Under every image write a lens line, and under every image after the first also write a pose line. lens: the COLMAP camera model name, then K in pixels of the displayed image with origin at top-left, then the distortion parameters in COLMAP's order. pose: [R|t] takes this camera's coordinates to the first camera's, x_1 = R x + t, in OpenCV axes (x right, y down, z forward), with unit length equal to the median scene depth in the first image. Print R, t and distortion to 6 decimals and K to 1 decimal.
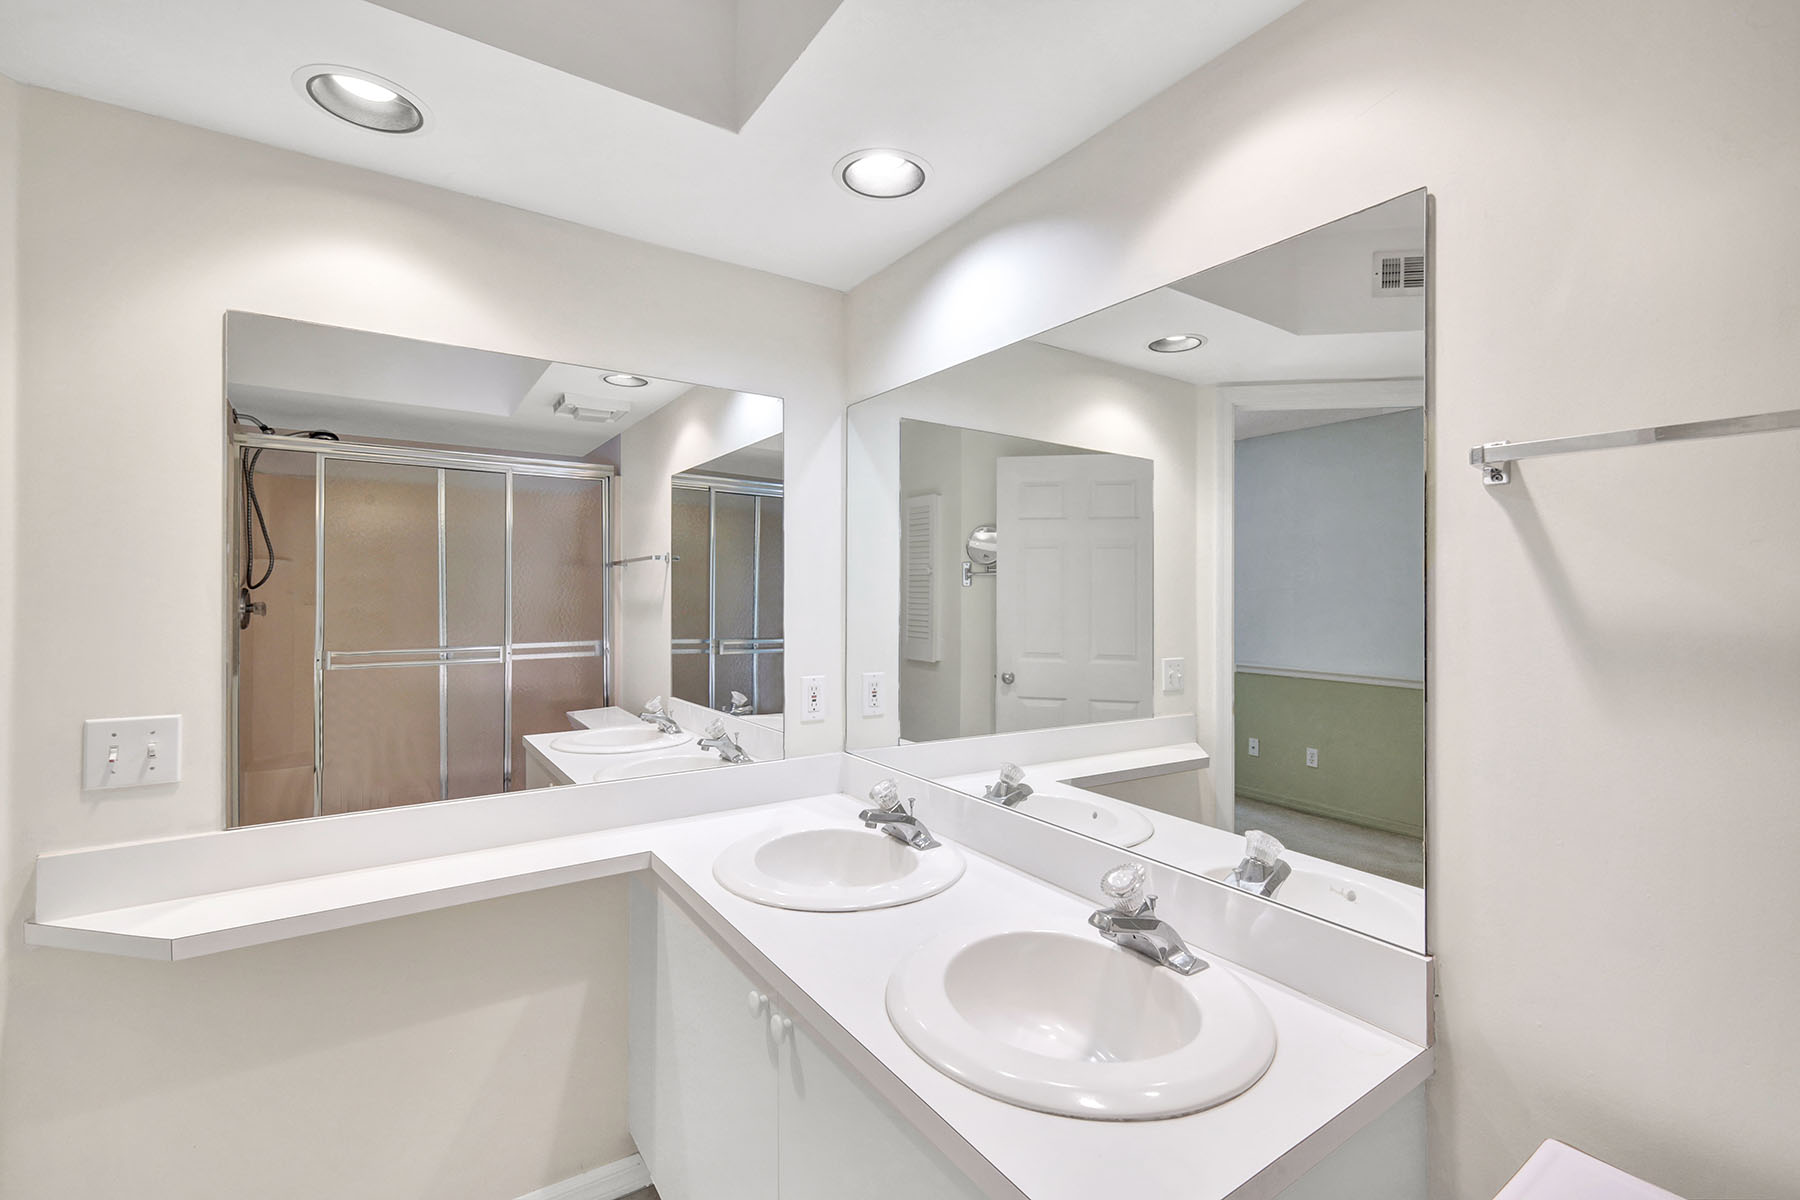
lens RADIAL K [[786.3, 0, 897.2], [0, 786.3, 591.5], [0, 0, 1]] dist [0.004552, -0.000001]
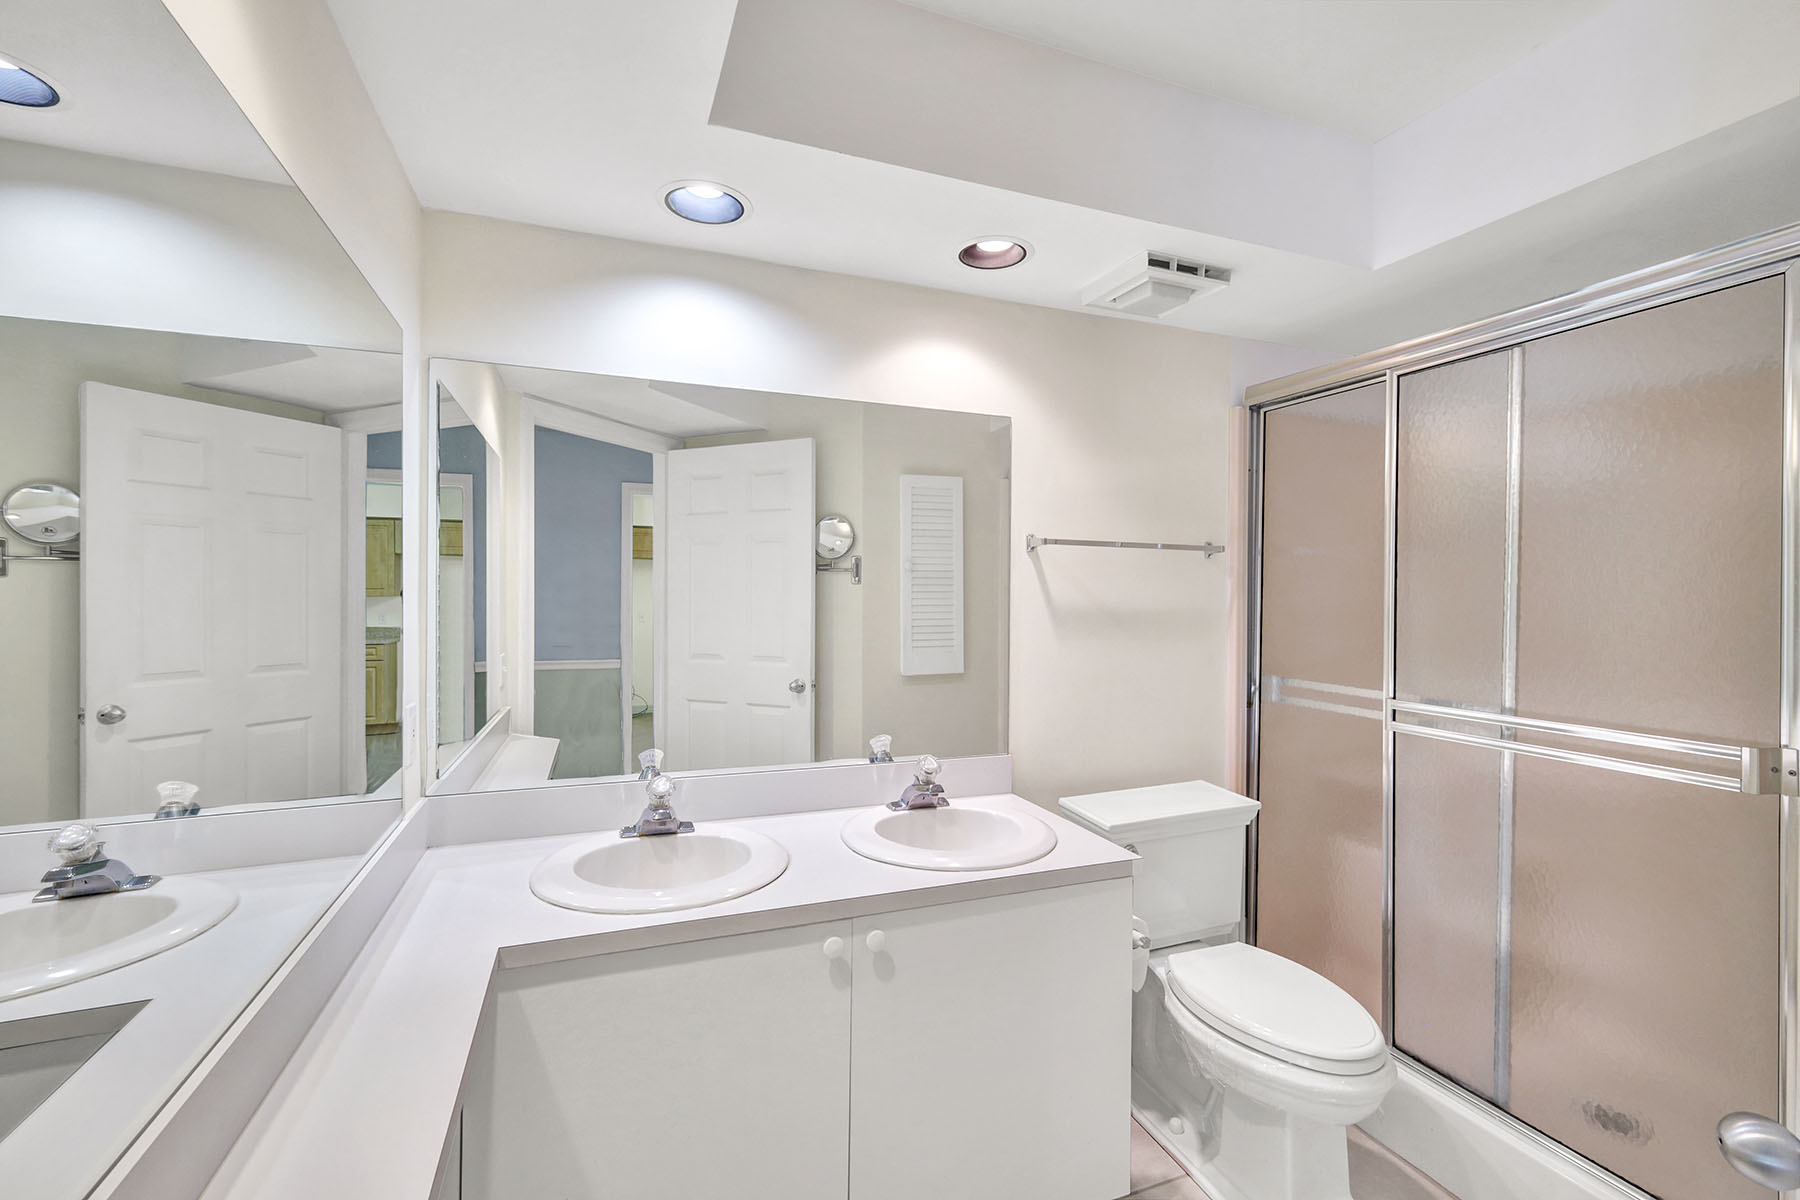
lens RADIAL K [[786.3, 0, 901.0], [0, 786.3, 598.5], [0, 0, 1]] dist [0.004552, -0.000001]
pose [[0.190135, -0.012319, 0.981681, -0.395850], [-0.007779, 0.999871, 0.014054, -0.005050], [-0.981727, -0.010309, 0.190015, 0.208558]]
